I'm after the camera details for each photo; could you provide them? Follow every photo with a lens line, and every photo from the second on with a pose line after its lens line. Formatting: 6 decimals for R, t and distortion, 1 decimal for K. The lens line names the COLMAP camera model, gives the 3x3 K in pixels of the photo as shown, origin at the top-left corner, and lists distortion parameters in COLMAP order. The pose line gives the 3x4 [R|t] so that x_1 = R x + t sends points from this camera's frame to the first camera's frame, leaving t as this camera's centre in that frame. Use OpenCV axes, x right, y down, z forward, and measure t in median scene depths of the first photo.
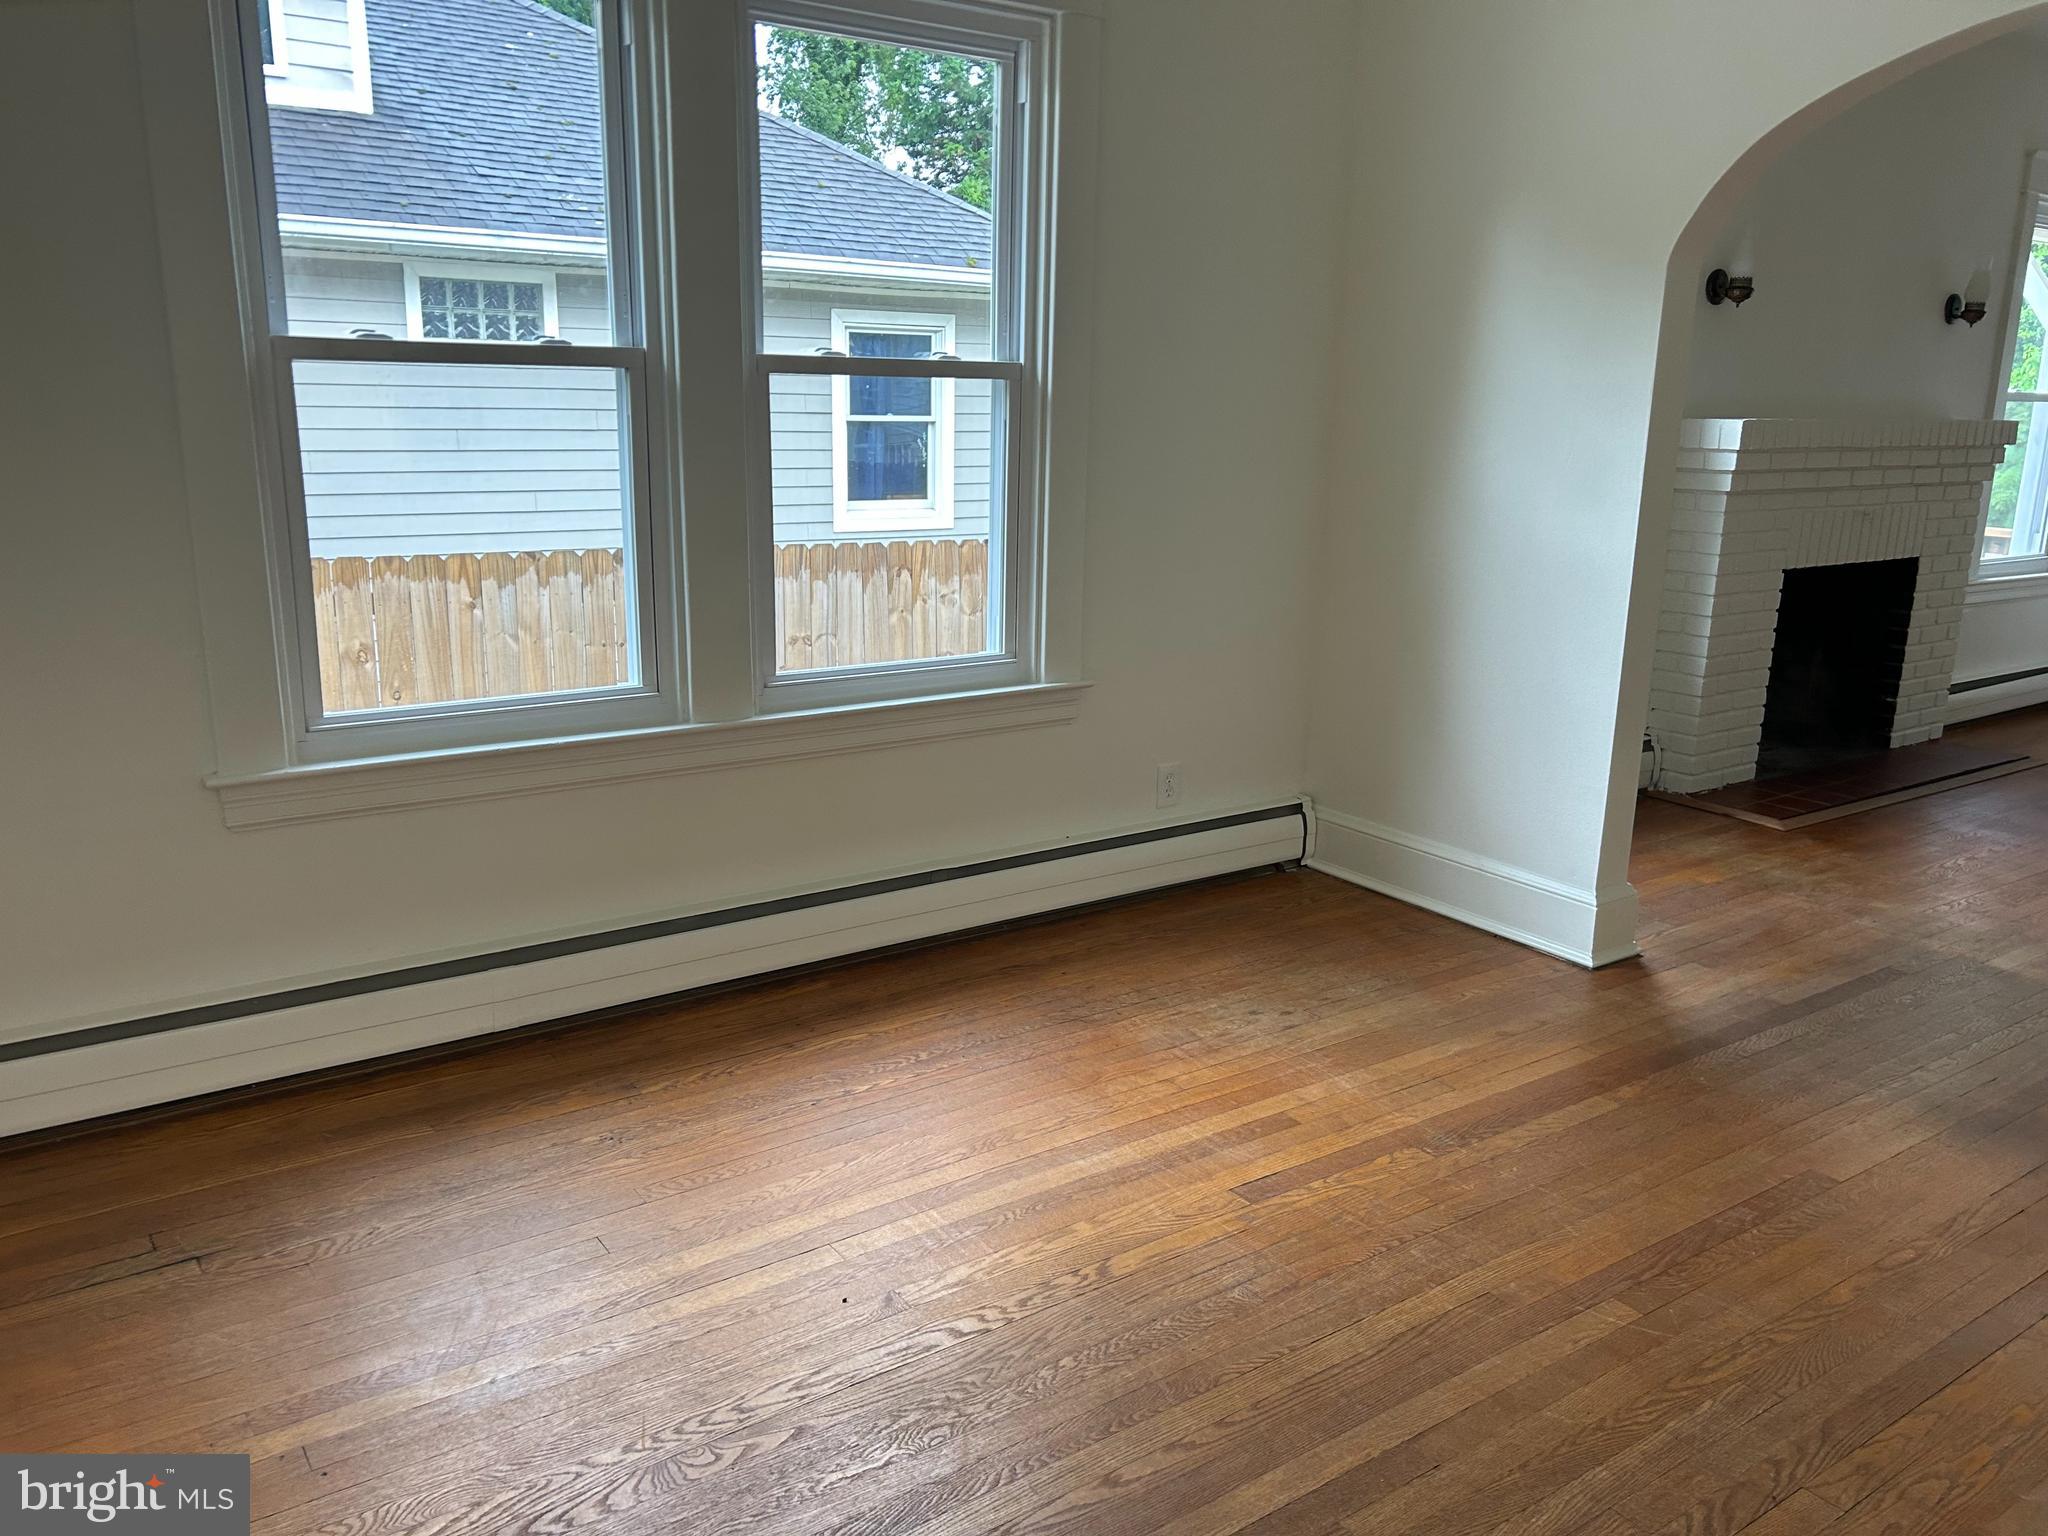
lens RADIAL K [[1560.3, 0, 1032.2], [0, 1560.3, 768.1], [0, 0, 1]] dist [0.030090, -0.043824]
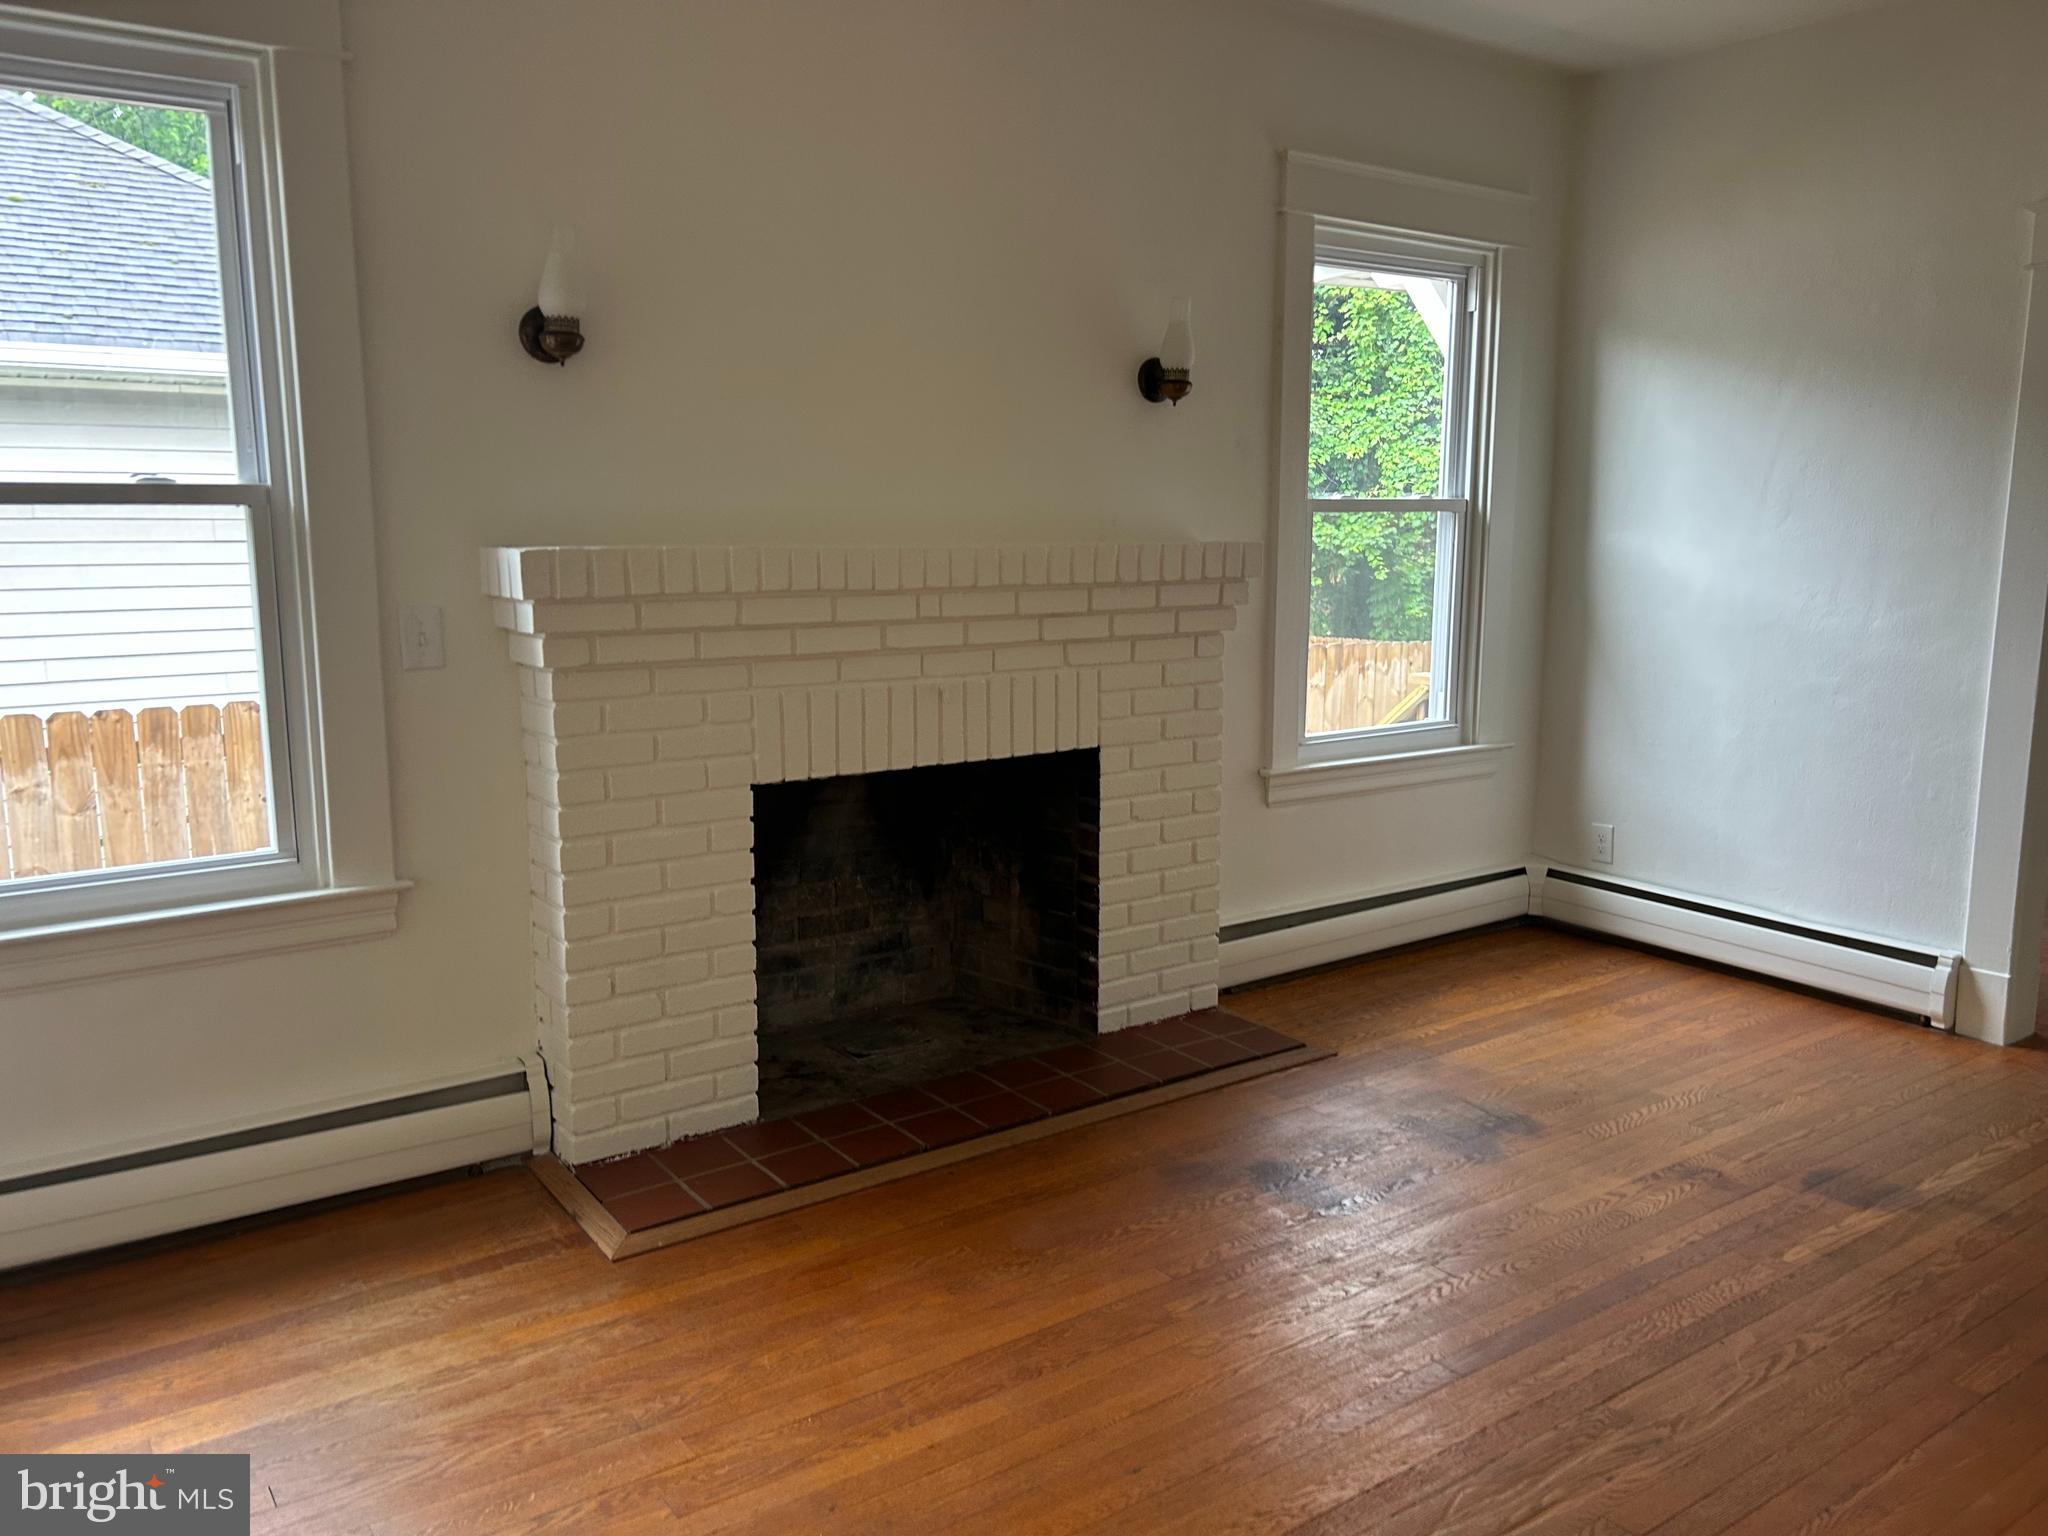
lens RADIAL K [[1560.3, 0, 1016.0], [0, 1560.3, 771.6], [0, 0, 1]] dist [0.030090, -0.043824]
pose [[0.999270, -0.013262, 0.035820, 0.372780], [0.016005, 0.996872, -0.077400, -0.054833], [-0.034681, 0.077917, 0.996356, 0.256094]]
